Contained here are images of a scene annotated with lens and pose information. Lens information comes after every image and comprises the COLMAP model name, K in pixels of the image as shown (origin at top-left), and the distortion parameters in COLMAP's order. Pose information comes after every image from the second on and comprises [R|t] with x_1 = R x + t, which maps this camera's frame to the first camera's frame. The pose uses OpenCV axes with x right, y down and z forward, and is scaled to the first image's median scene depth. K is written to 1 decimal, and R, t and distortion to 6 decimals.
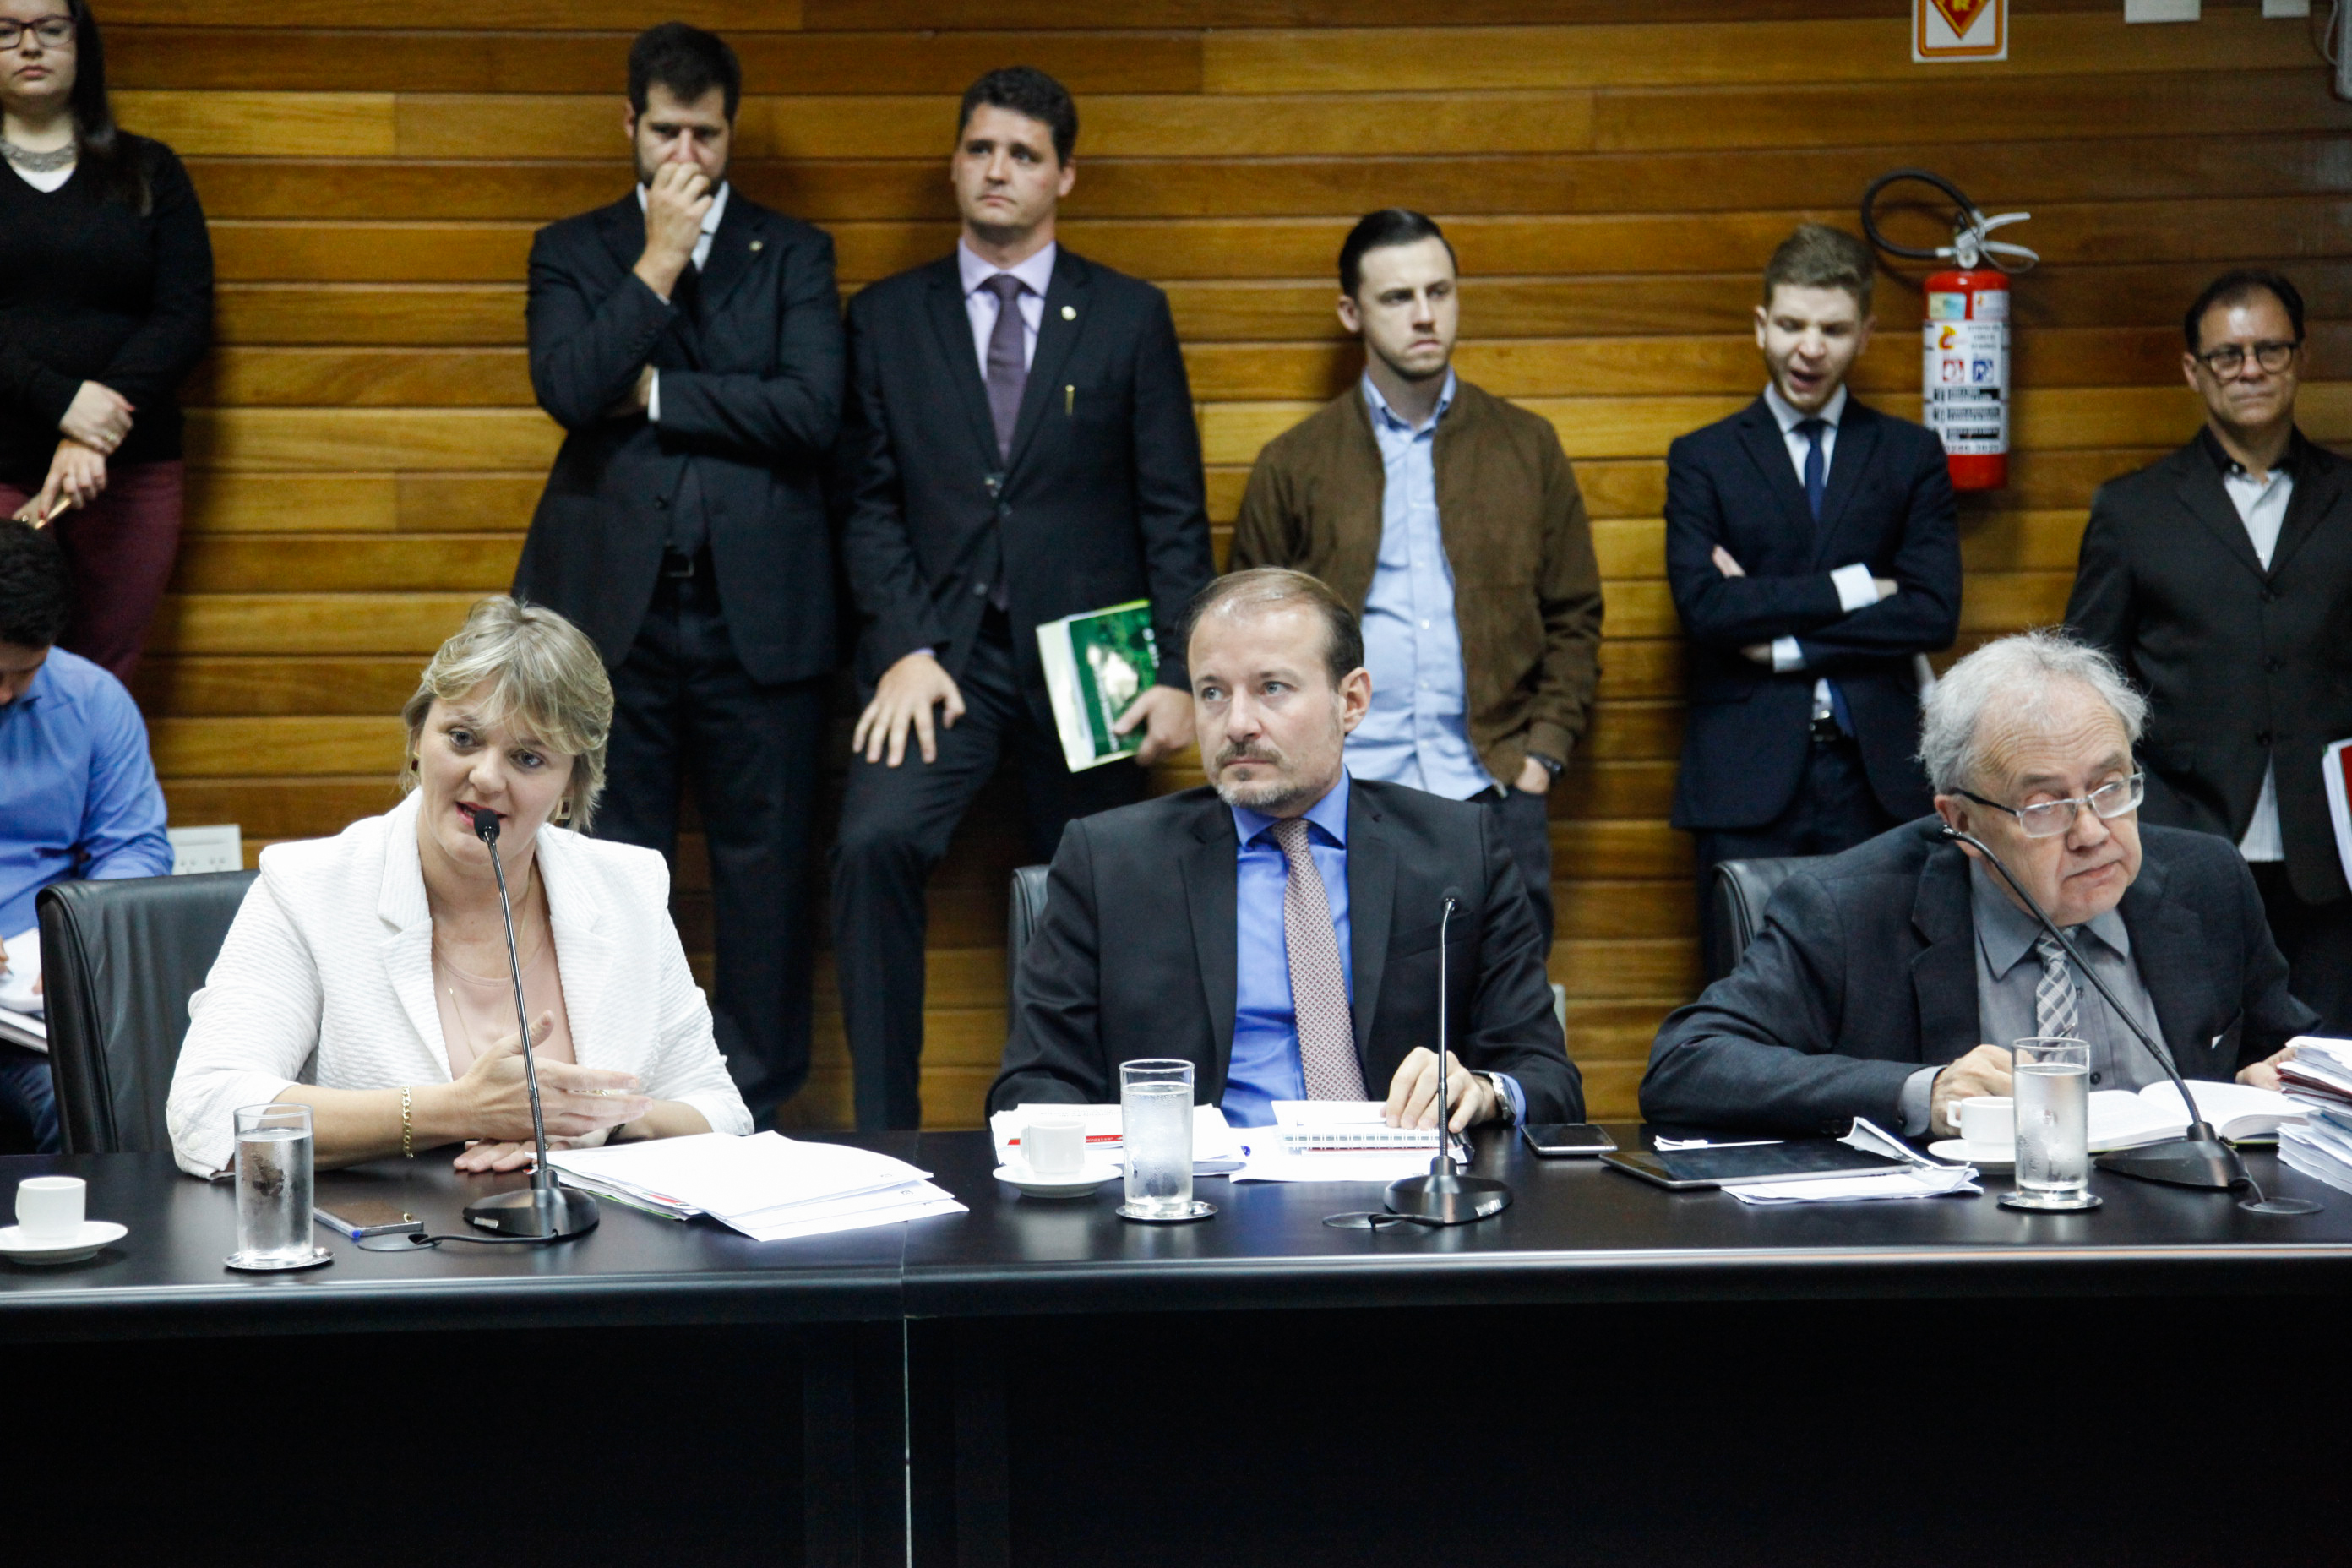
lens RADIAL K [[4489.6, 0, 1176.0], [0, 4489.6, 784.0], [0, 0, 1]] dist [0.321063, 0.174107]
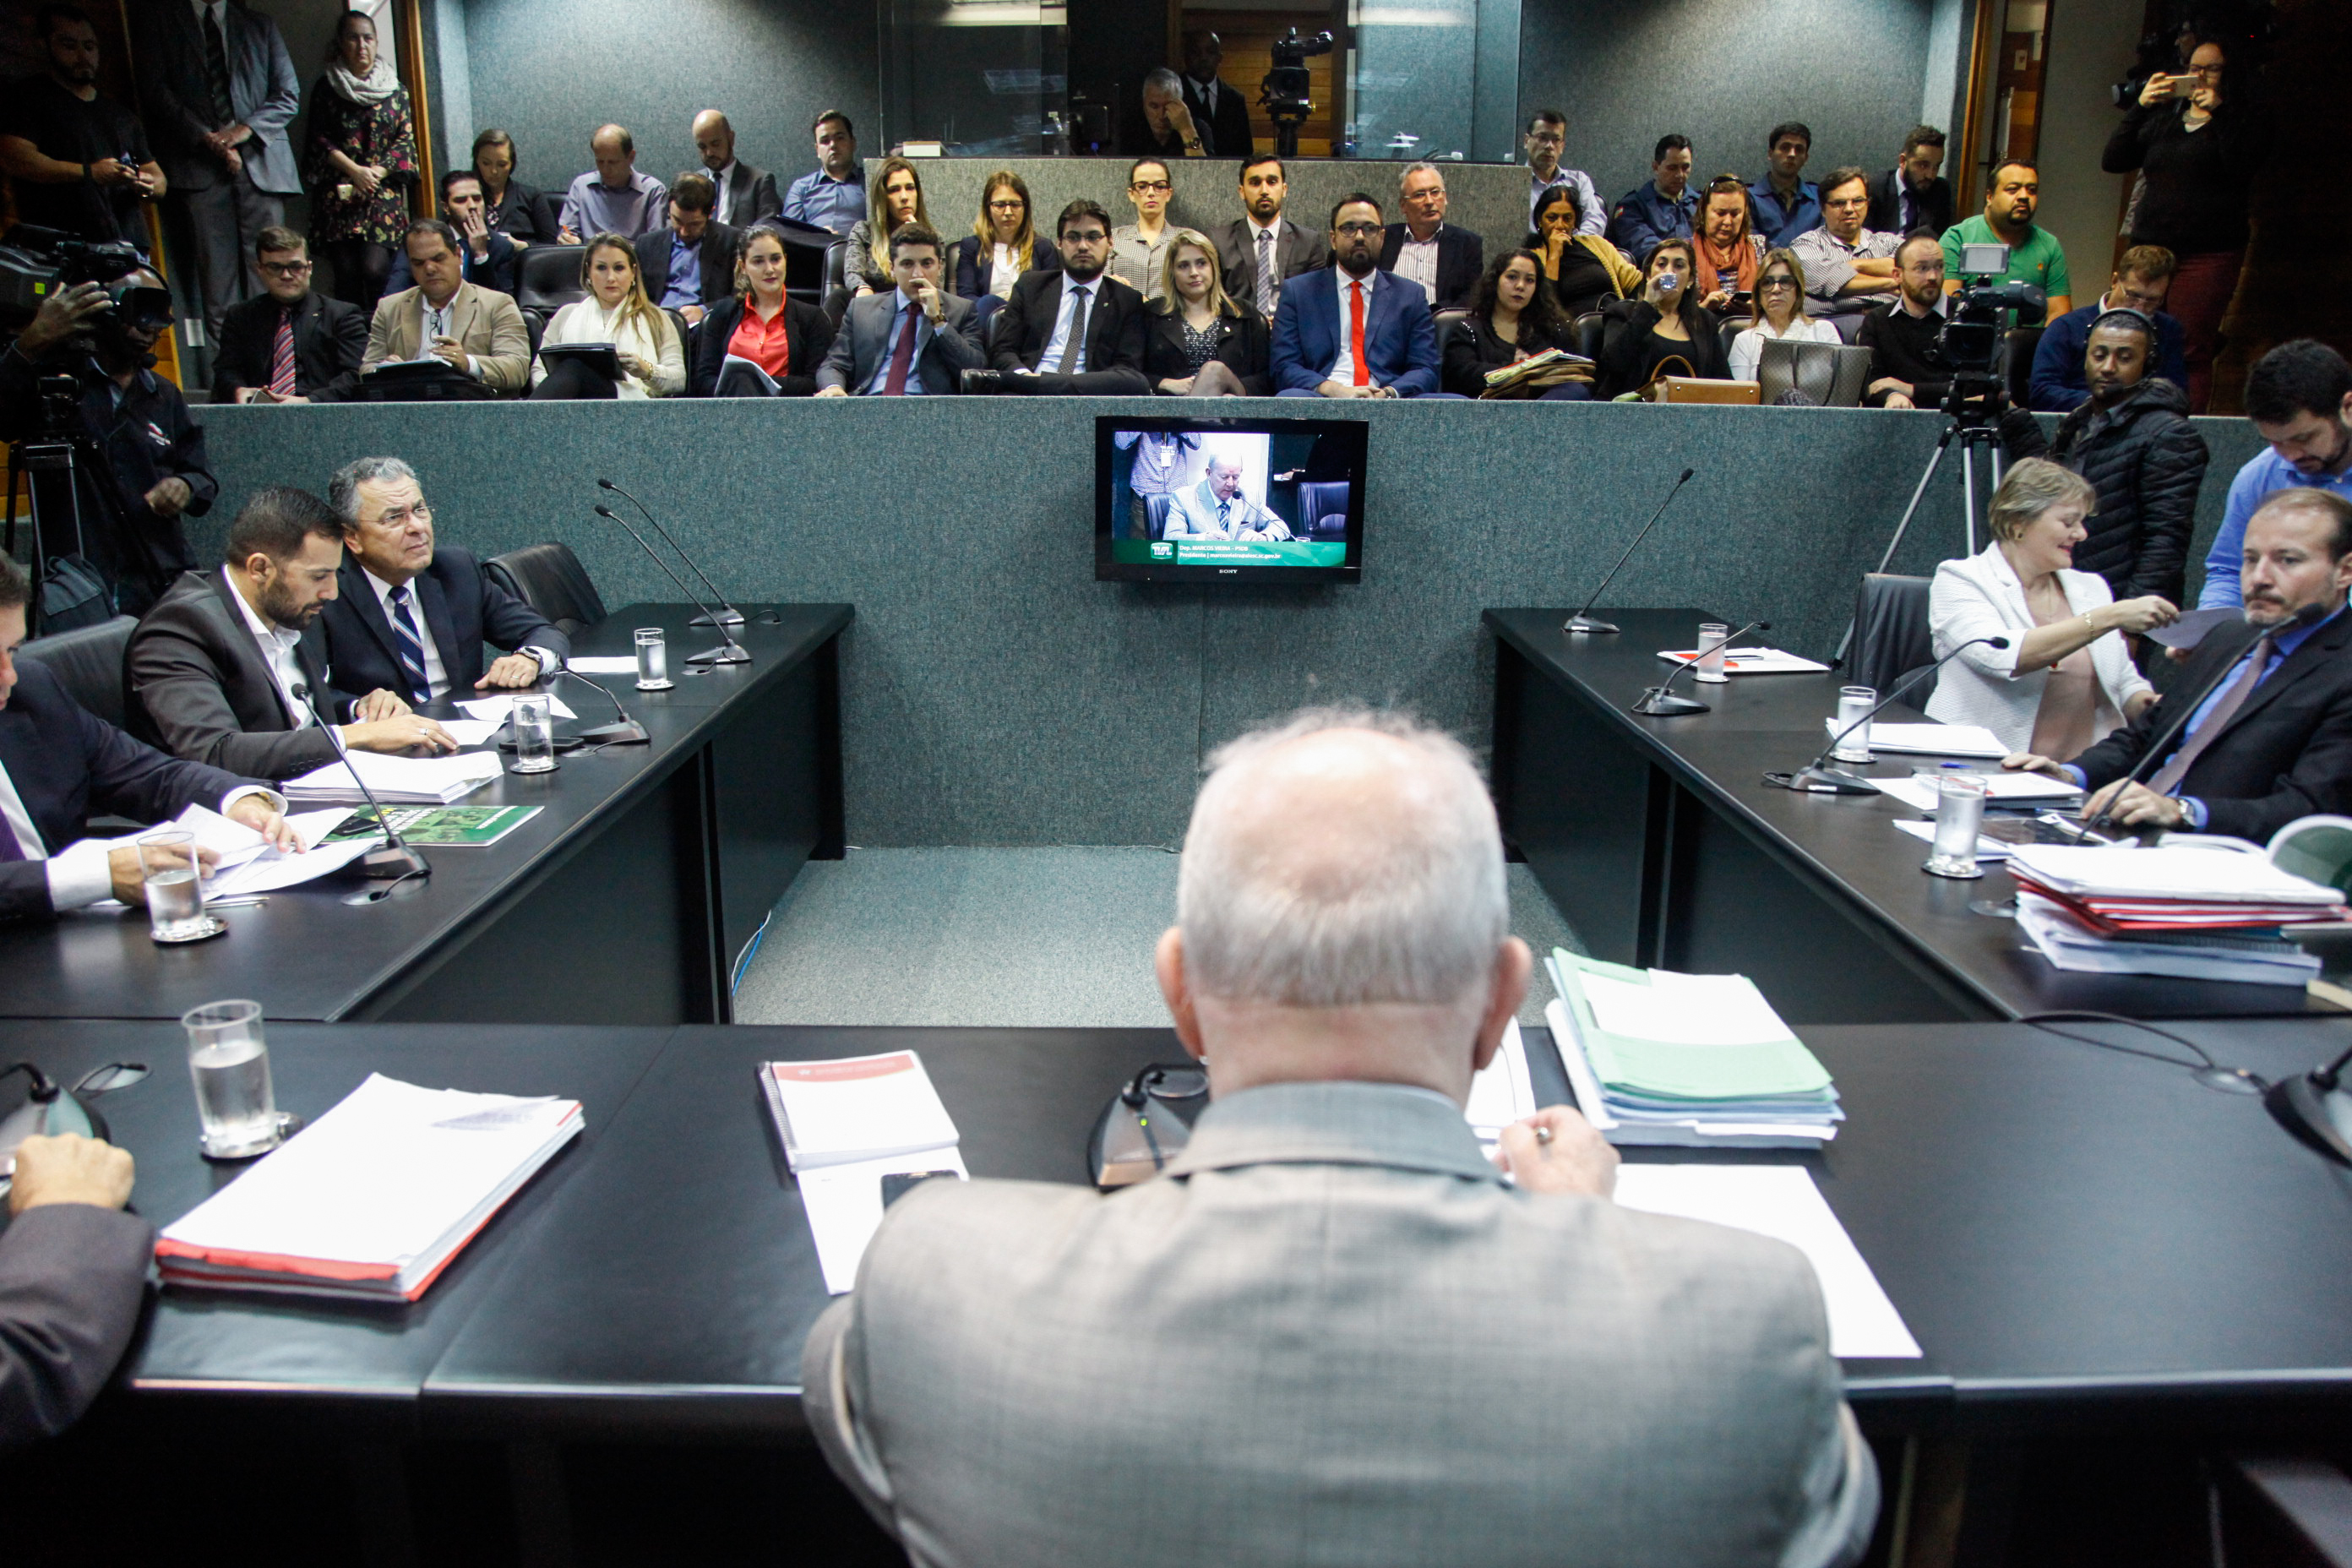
lens RADIAL K [[1643.7, 0, 1164.2], [0, 1643.7, 815.2], [0, 0, 1]] dist [-0.125442, 0.078492]
pose [[-0.030656, 0.273434, -0.961402, 0.415273], [-0.084882, 0.957668, 0.275078, -0.036669], [0.995919, 0.090038, -0.006149, 0.387985]]
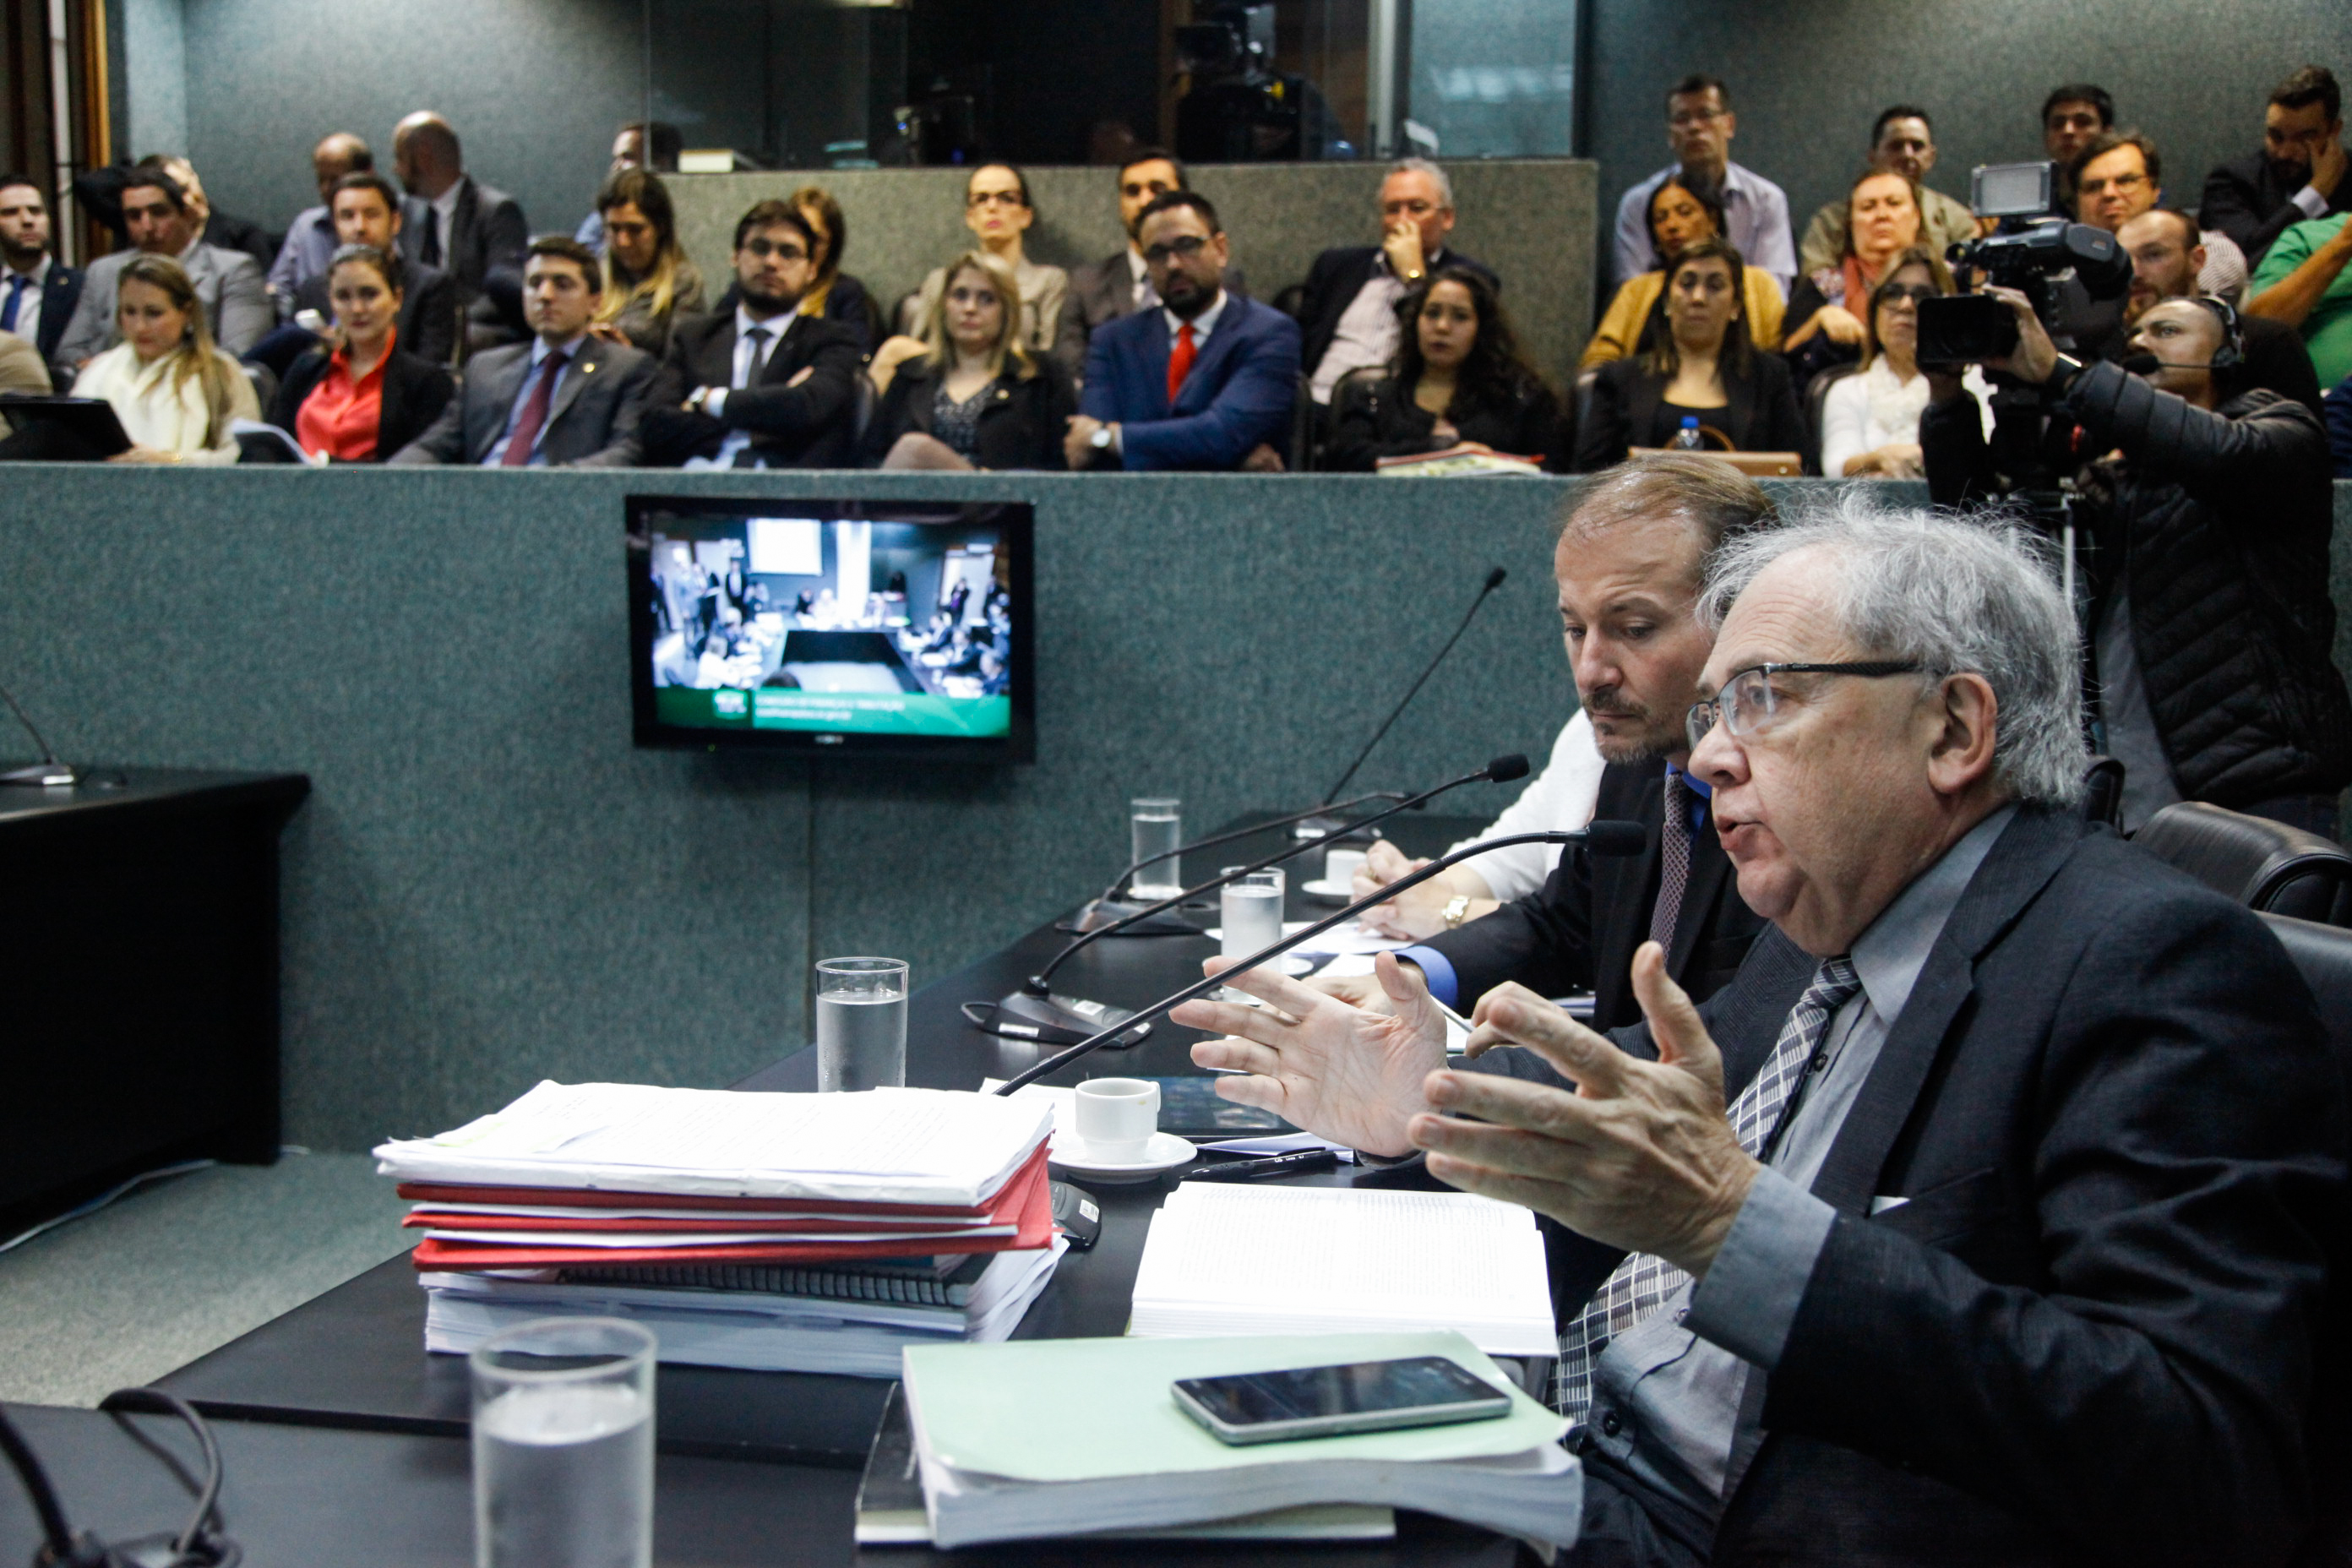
lens RADIAL K [[2342.9, 0, 1158.1], [0, 2342.9, 789.8], [0, 0, 1]] dist [0.004276, 0.113849]
pose [[-0.235355, 0.092336, -0.967513, 0.312068], [-0.092948, 0.988776, 0.116975, -0.015984], [0.967455, 0.117459, -0.224130, 0.621692]]
